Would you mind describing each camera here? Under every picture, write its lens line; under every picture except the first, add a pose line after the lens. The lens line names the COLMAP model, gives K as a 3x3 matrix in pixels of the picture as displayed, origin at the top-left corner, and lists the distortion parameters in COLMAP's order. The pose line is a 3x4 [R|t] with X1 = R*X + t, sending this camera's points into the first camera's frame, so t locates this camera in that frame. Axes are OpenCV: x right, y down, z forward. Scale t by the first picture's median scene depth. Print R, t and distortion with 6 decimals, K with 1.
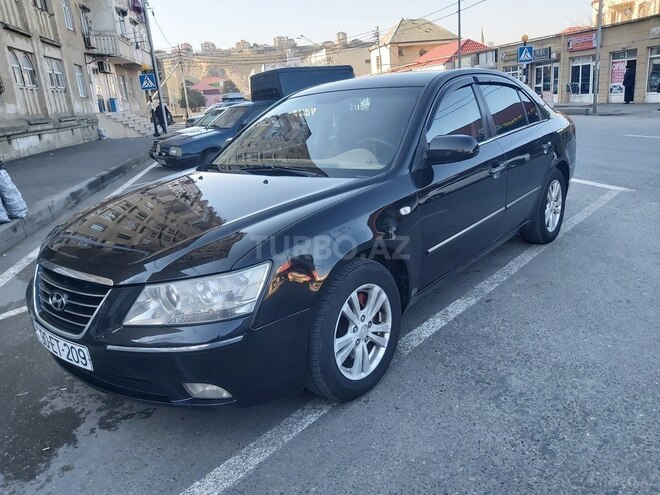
lens RADIAL K [[506.9, 0, 330.3], [0, 506.9, 247.9], [0, 0, 1]] dist [0.050312, -0.095547]
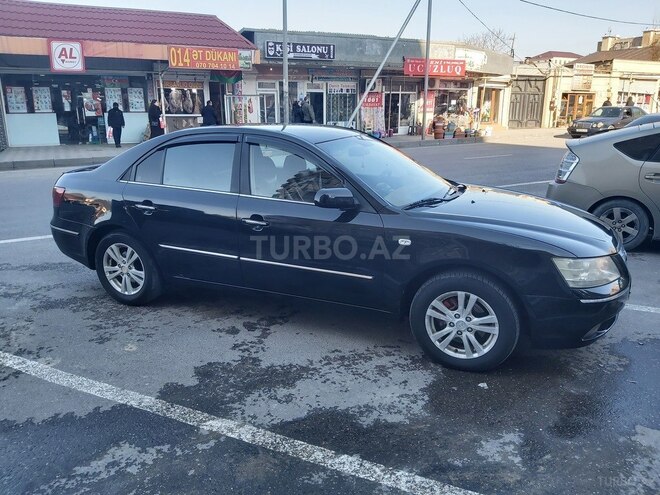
lens RADIAL K [[506.9, 0, 331.2], [0, 506.9, 247.5], [0, 0, 1]] dist [0.050312, -0.095547]
pose [[-0.270525, -0.175131, 0.946650, -1.186454], [0.296785, 0.920252, 0.255060, -0.398807], [-0.915825, 0.349951, -0.196975, 1.413942]]
